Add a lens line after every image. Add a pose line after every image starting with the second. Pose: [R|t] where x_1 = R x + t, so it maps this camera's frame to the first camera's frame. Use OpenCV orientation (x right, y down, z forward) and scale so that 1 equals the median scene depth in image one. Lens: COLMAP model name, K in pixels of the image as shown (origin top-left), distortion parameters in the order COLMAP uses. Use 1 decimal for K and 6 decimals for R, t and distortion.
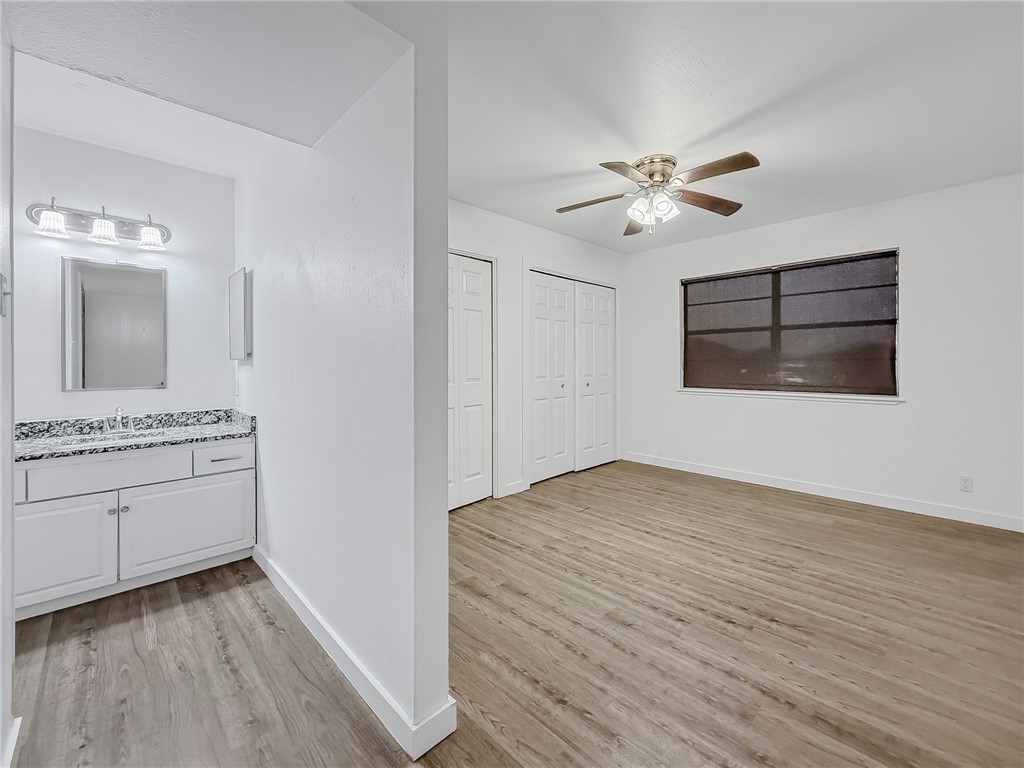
lens RADIAL K [[434.2, 0, 517.3], [0, 434.2, 364.1], [0, 0, 1]] dist [0.000229, 0.000280]
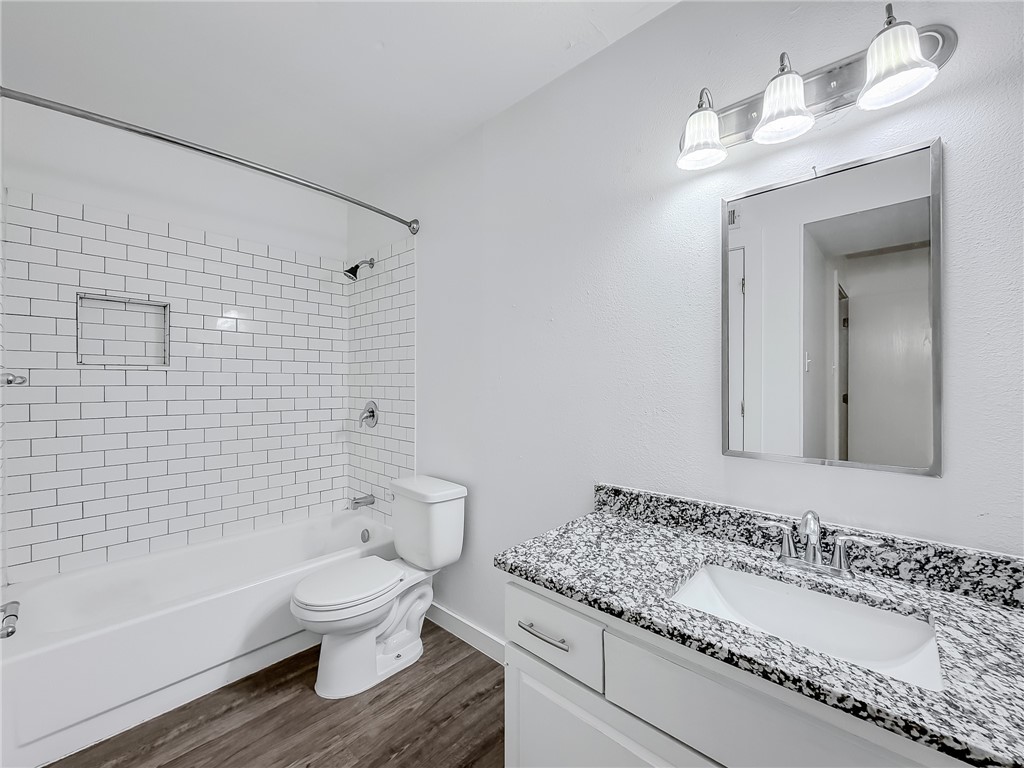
lens RADIAL K [[422.4, 0, 512.0], [0, 422.4, 384.0], [0, 0, 1]] dist [-0.000325, 0.000125]
pose [[0.060474, 0.003507, -0.998164, -0.539508], [0.001077, 0.999993, 0.003578, -0.022971], [0.998169, -0.001291, 0.060470, 0.699900]]
